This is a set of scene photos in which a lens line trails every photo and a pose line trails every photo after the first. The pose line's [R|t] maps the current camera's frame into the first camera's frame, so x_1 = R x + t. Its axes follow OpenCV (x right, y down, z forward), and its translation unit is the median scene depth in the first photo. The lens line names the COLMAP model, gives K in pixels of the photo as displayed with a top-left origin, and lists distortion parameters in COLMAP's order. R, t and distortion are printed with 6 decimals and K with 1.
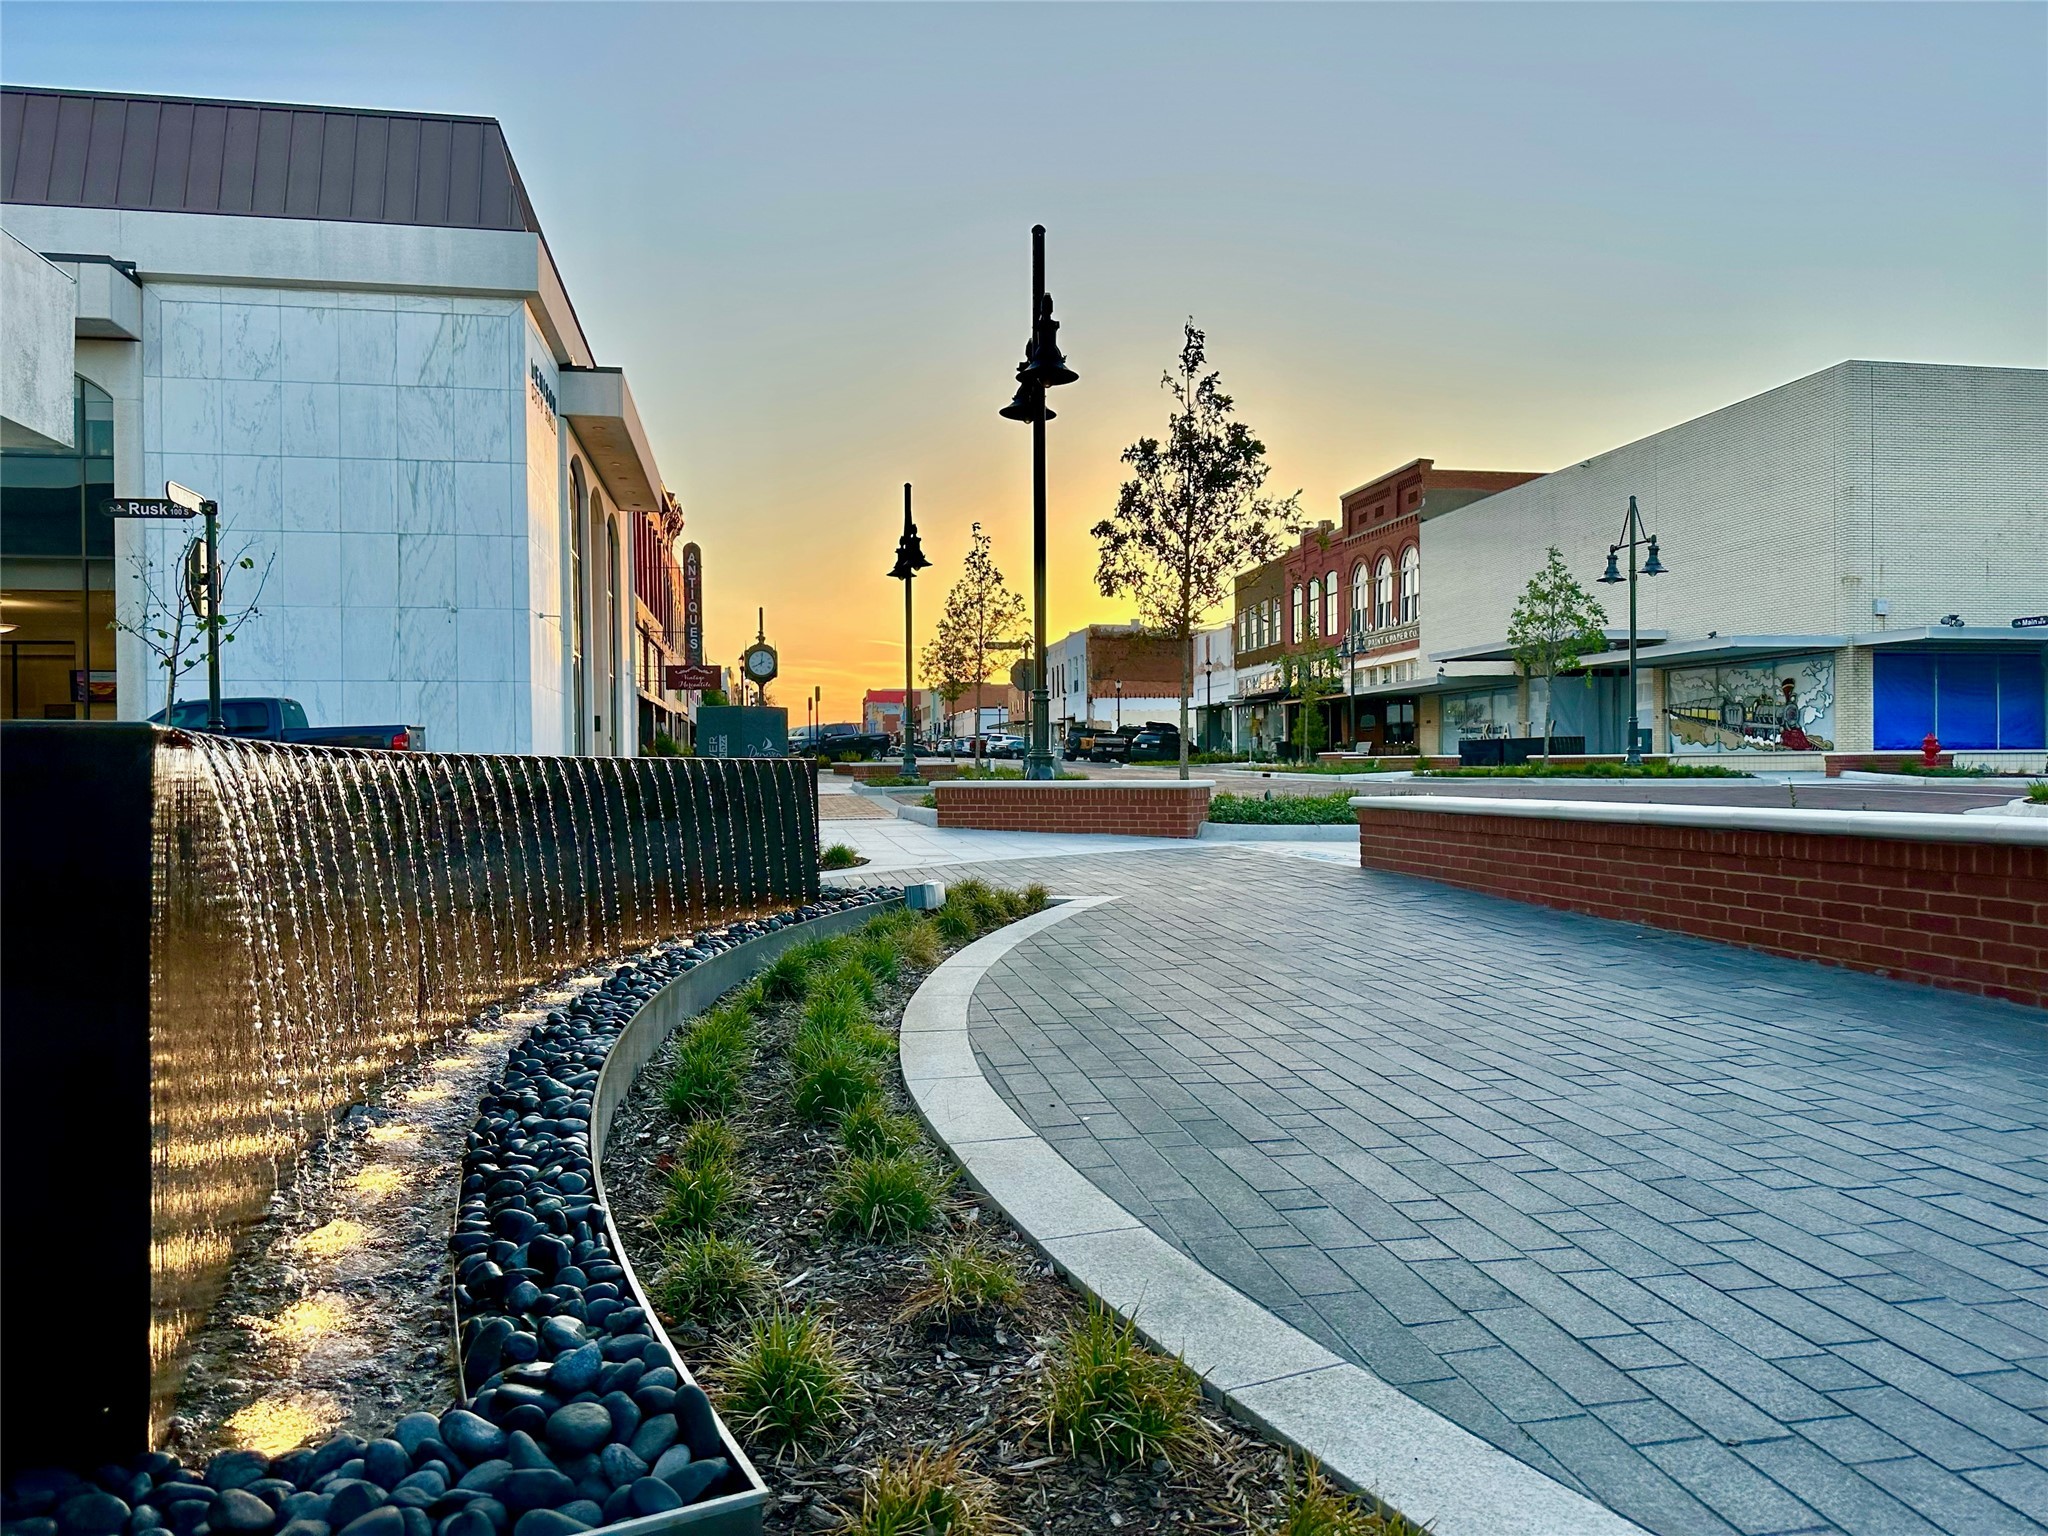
lens RADIAL K [[1433.4, 0, 1024.0], [0, 1433.4, 768.0], [0, 0, 1]] dist [0.001845, -0.005198]
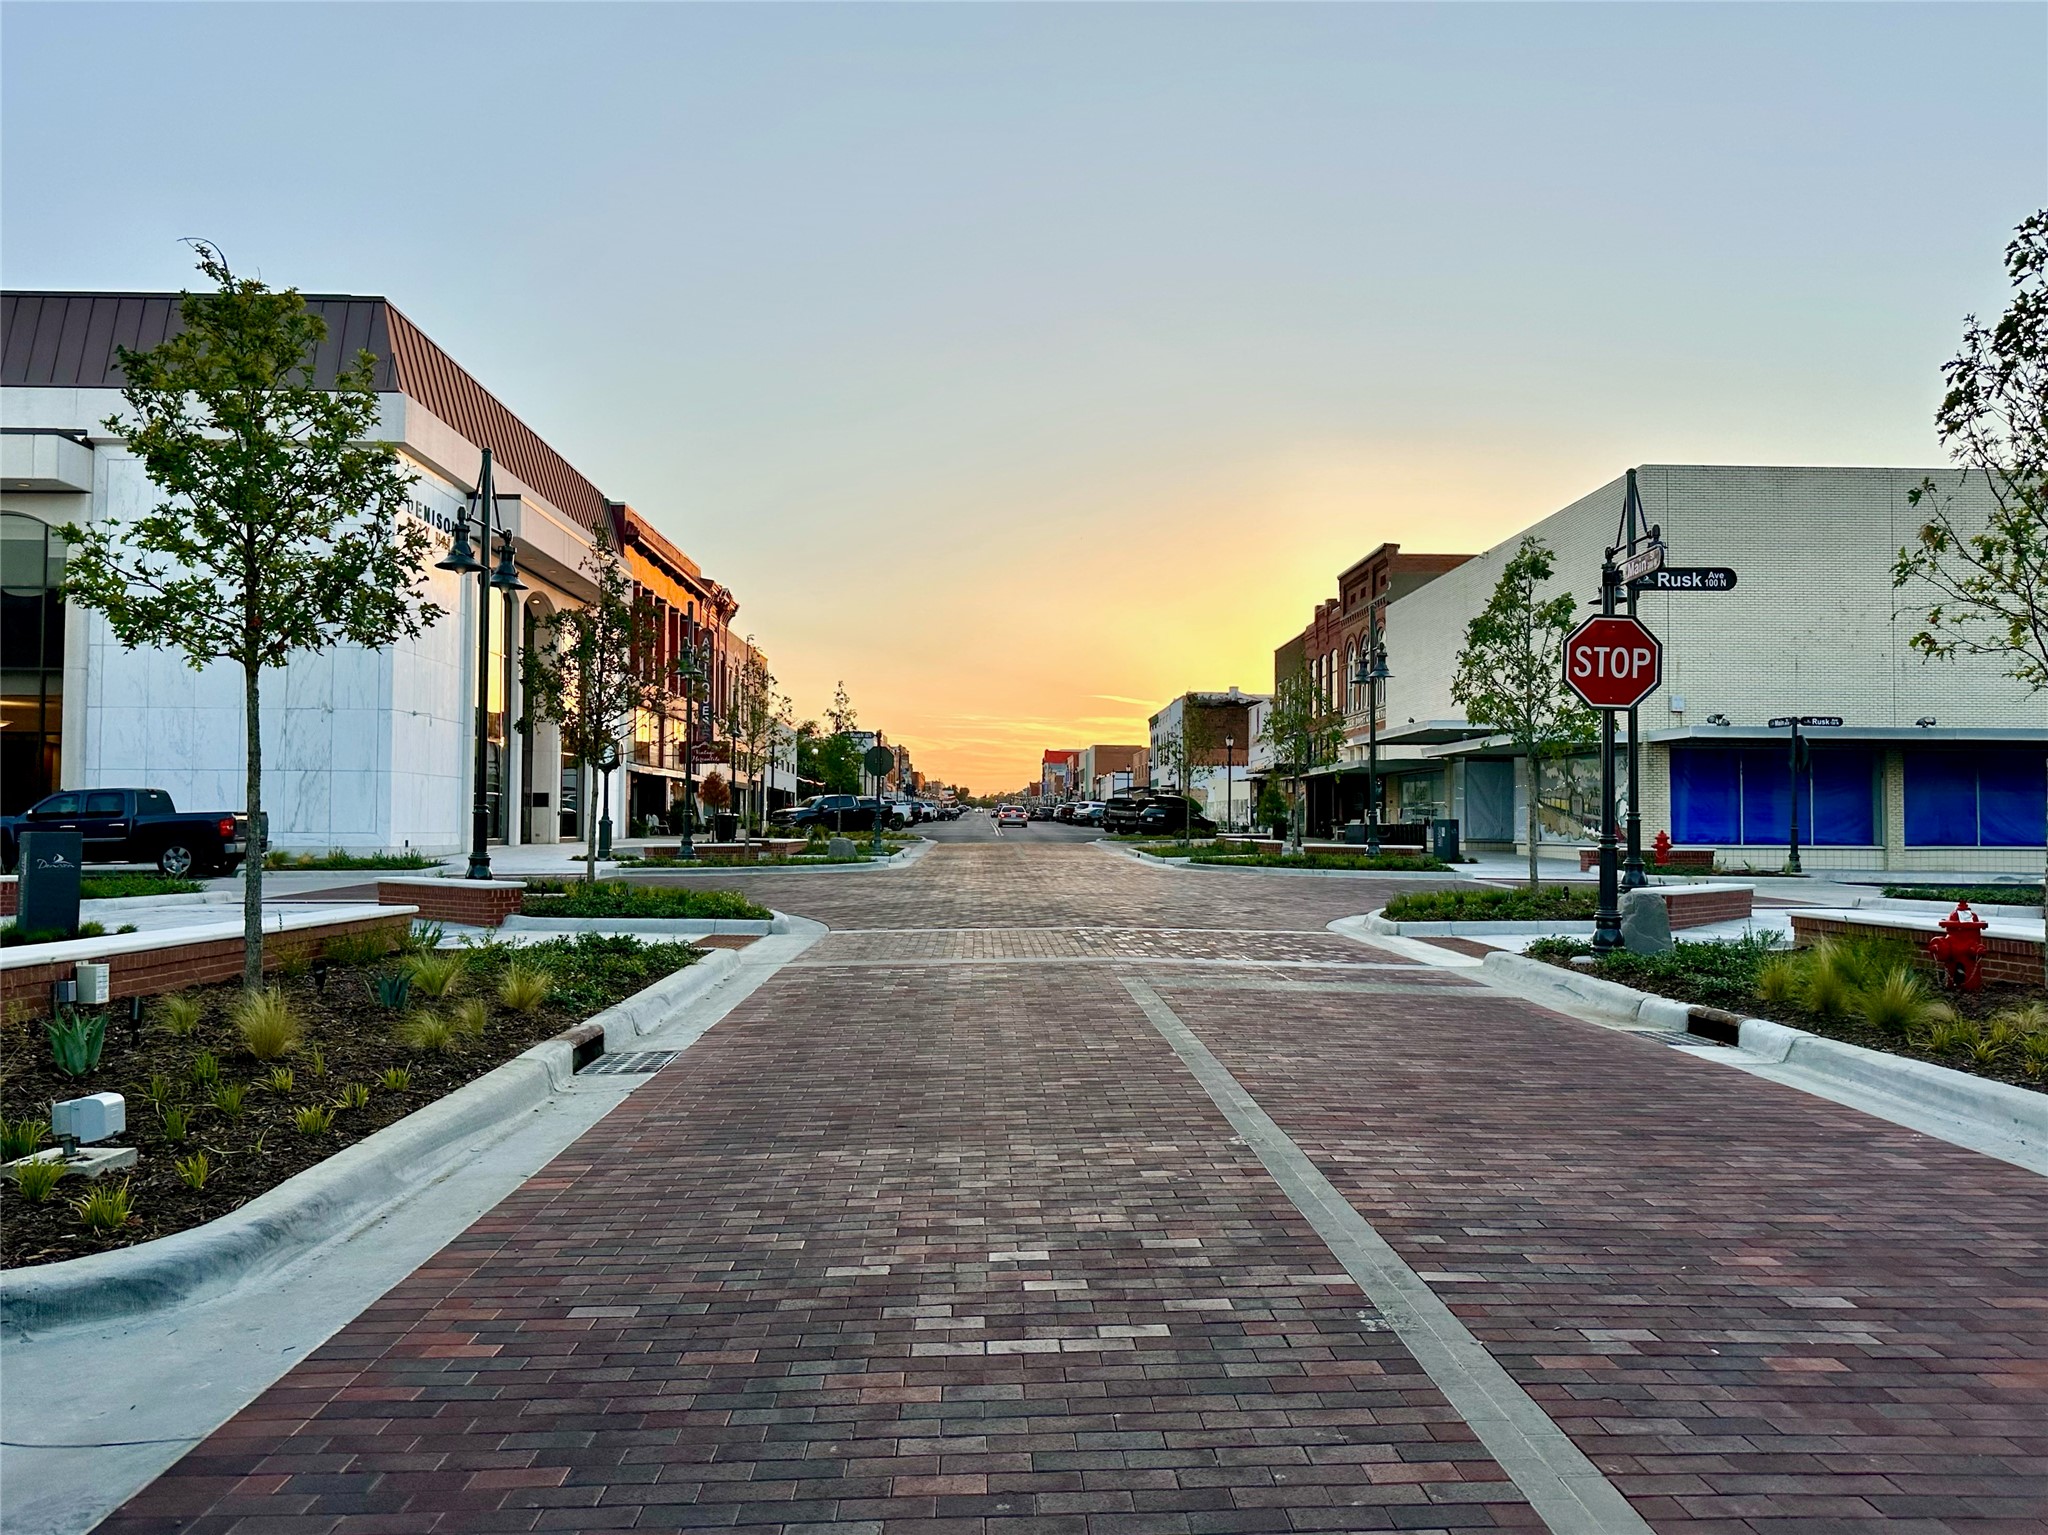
lens RADIAL K [[1445.8, 0, 1024.0], [0, 1445.8, 767.5], [0, 0, 1]] dist [-0.005294, -0.000246]
pose [[0.989710, 0.007844, -0.142874, 0.285255], [-0.013662, 0.999115, -0.039784, -0.019983], [0.142435, 0.041326, 0.988941, -0.078904]]
